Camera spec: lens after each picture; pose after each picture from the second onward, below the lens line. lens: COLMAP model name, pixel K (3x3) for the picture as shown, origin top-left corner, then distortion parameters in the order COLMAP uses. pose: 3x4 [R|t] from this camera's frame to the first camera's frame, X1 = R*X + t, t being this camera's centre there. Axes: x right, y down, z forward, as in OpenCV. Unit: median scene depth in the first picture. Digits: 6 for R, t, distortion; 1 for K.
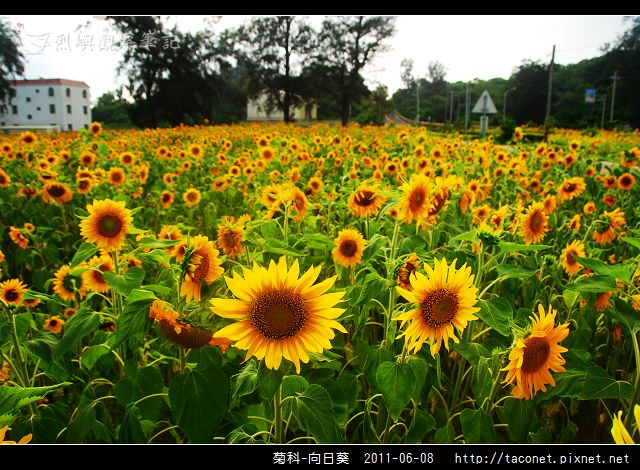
lens RADIAL K [[533.5, 0, 322.8], [0, 533.5, 230.6], [0, 0, 1]] dist [-0.082071, 0.006705]
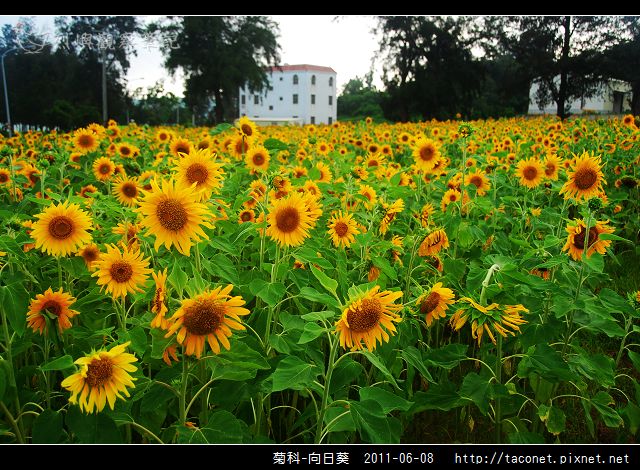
lens RADIAL K [[730.4, 0, 321.0], [0, 730.4, 236.3], [0, 0, 1]] dist [0.024933, 0.000000]
pose [[0.911942, 0.065185, -0.405109, 0.065410], [-0.080591, 0.996525, -0.021071, 0.037063], [0.402327, 0.051863, 0.914026, -0.188303]]
